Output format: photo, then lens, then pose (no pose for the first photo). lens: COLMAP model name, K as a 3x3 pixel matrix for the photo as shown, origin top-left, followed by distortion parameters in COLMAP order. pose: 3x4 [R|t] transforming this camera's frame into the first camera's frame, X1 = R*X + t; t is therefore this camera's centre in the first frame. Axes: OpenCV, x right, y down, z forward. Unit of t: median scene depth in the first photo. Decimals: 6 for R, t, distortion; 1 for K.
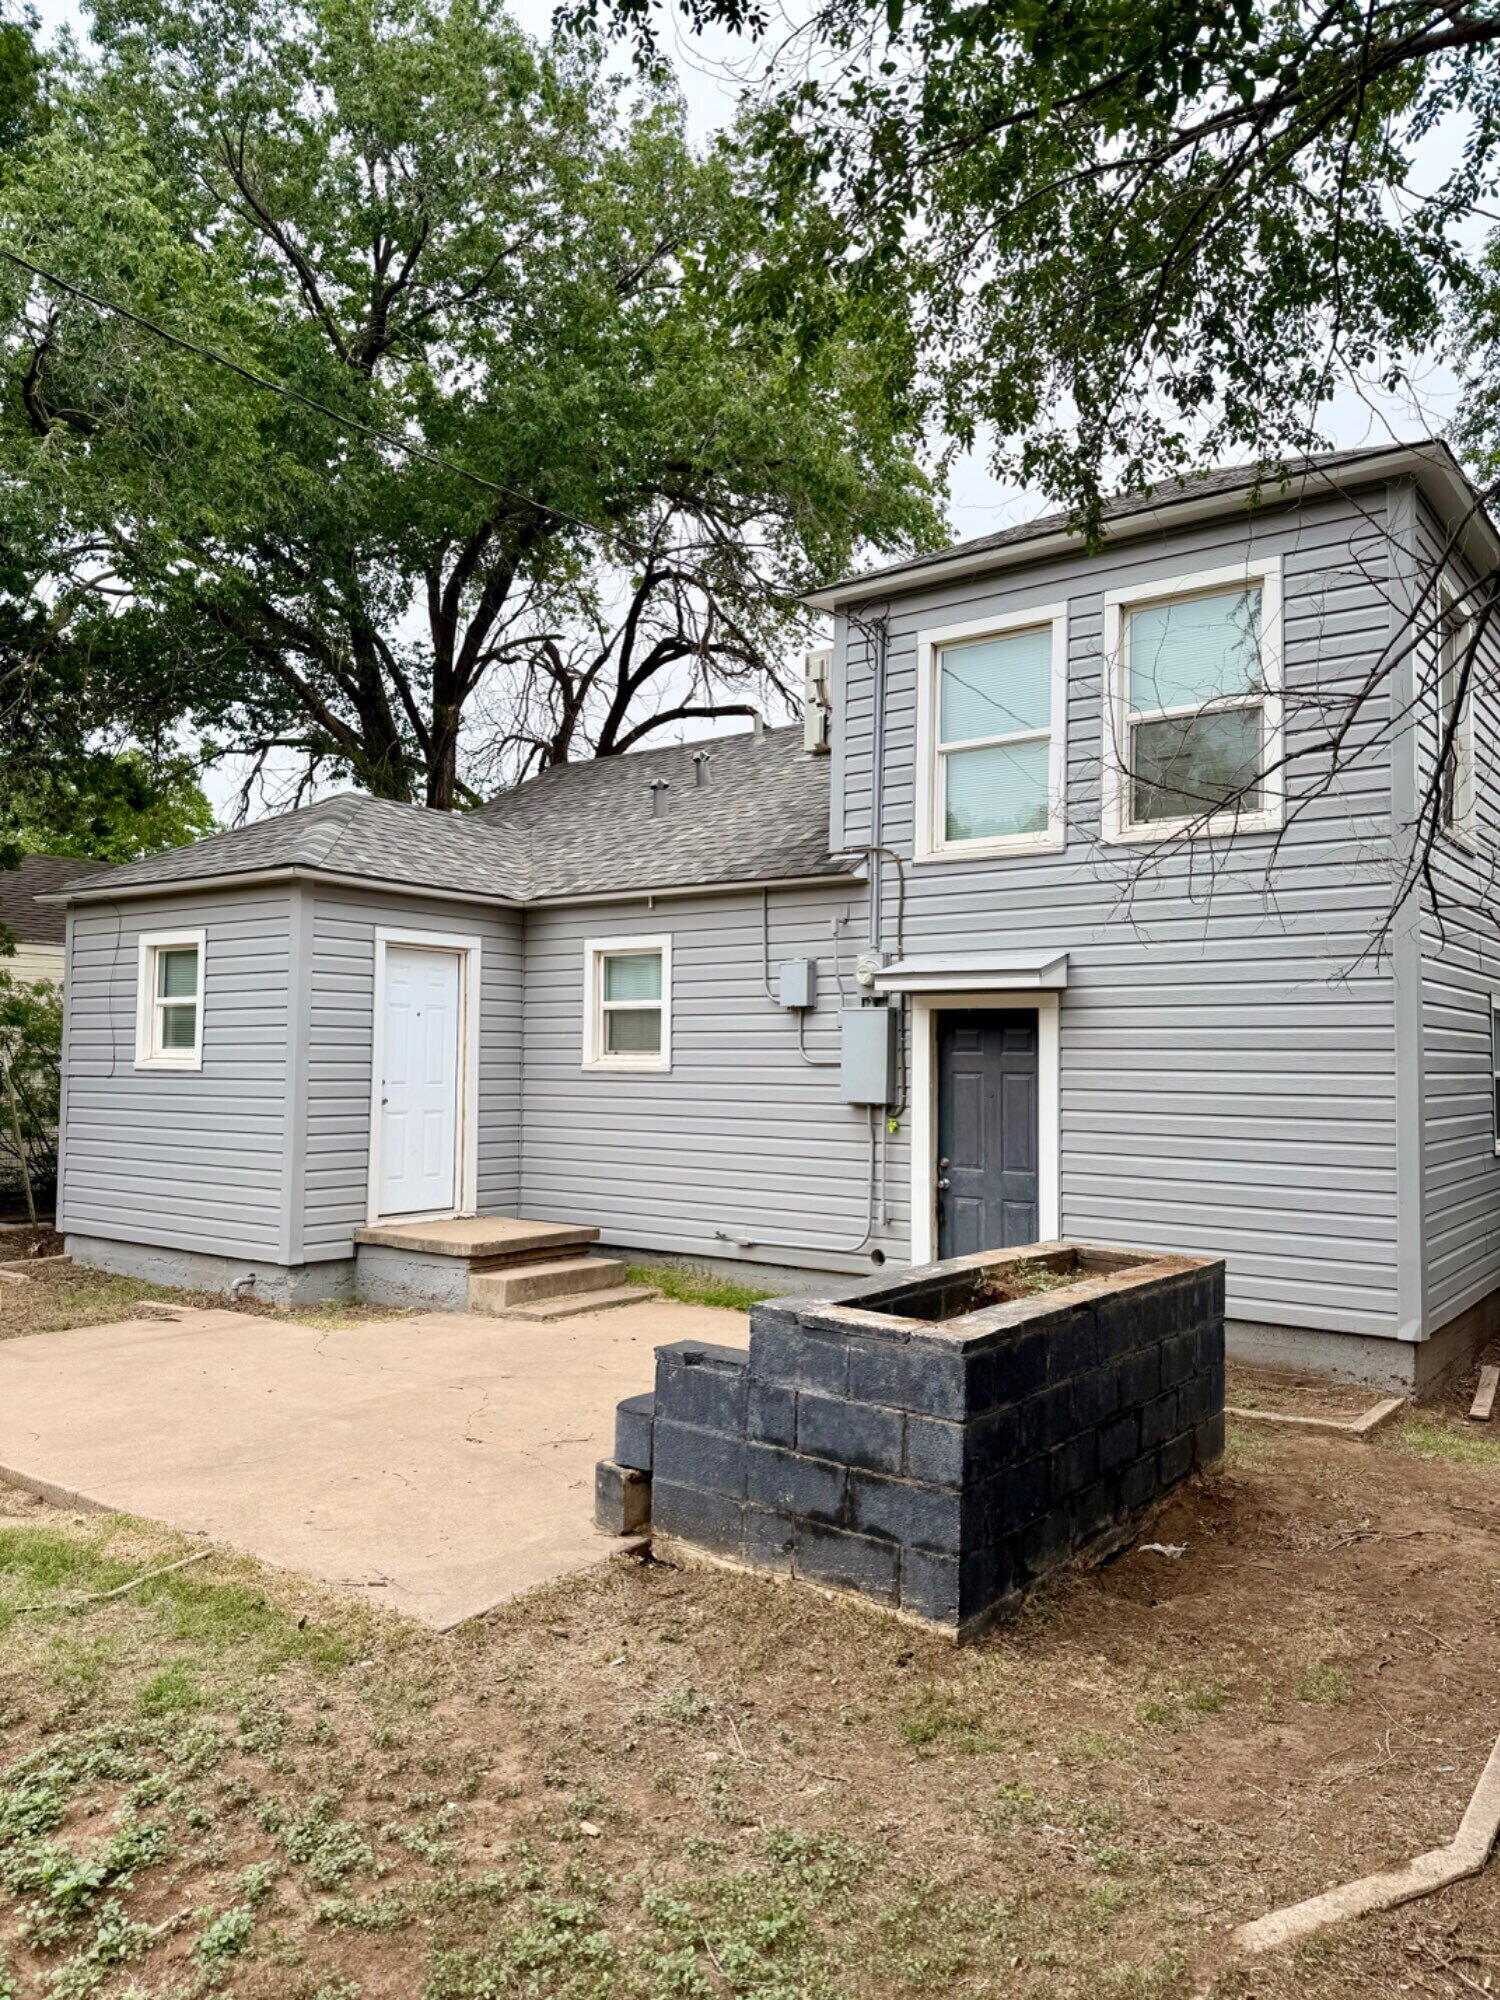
lens RADIAL K [[1331.8, 0, 750.7], [0, 1331.8, 1001.8], [0, 0, 1]] dist [-0.000872, -0.000430]
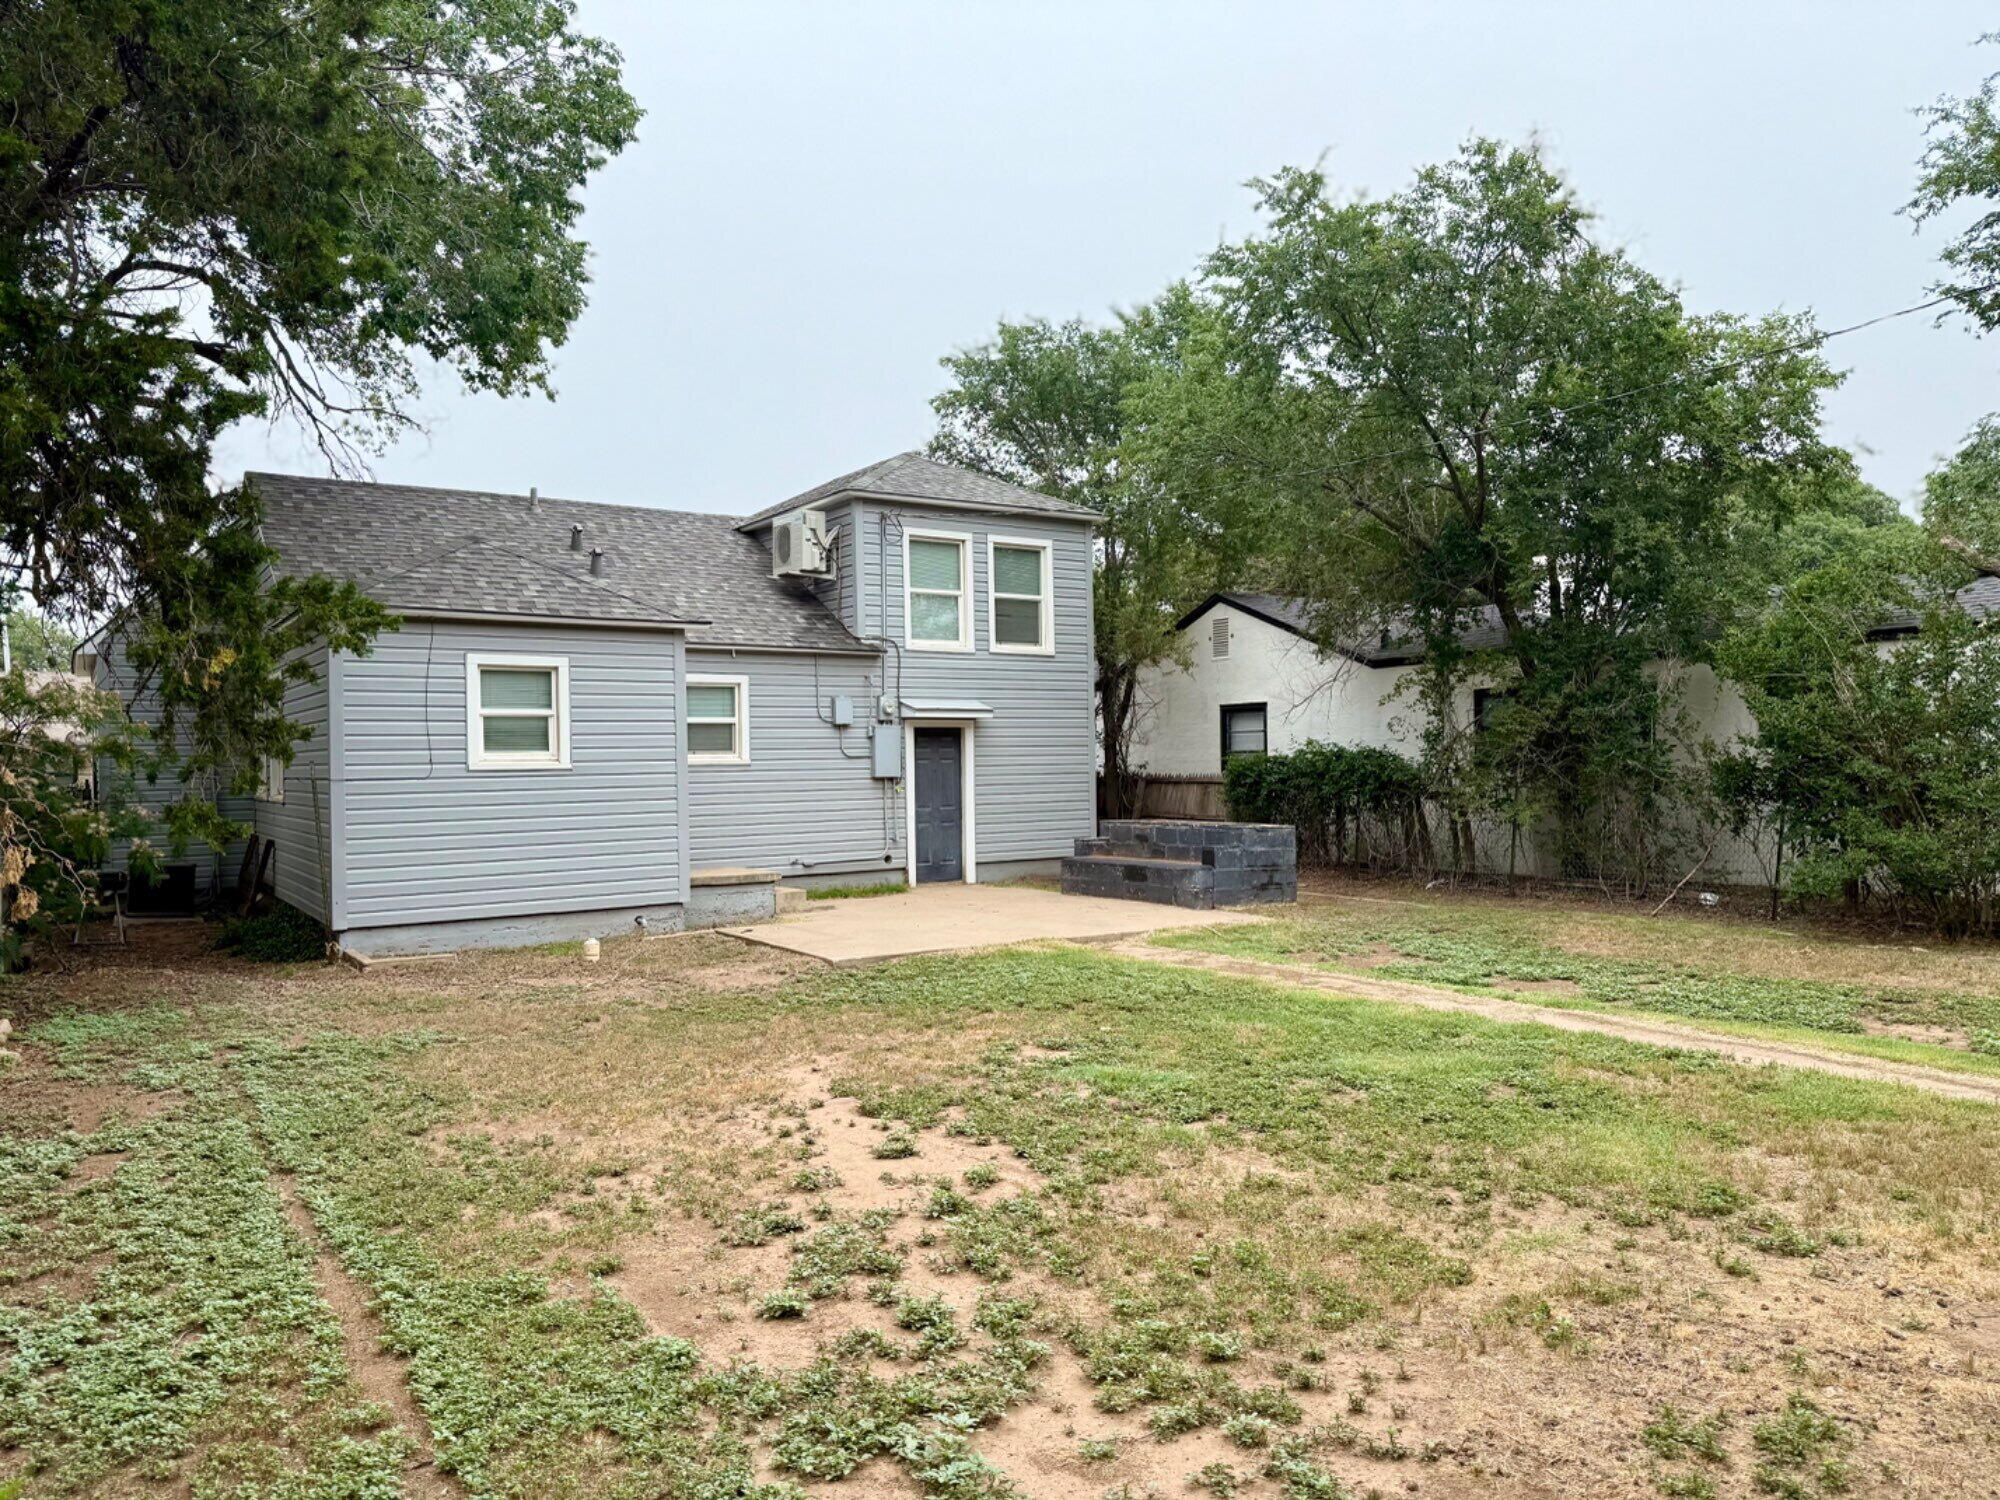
lens RADIAL K [[1331.8, 0, 1002.6], [0, 1331.8, 749.3], [0, 0, 1]] dist [-0.000872, -0.000430]
pose [[0.374682, -0.008347, 0.927116, -1.535911], [-0.033271, 0.999194, 0.022442, -0.009767], [-0.926556, -0.039255, 0.374102, 0.154407]]
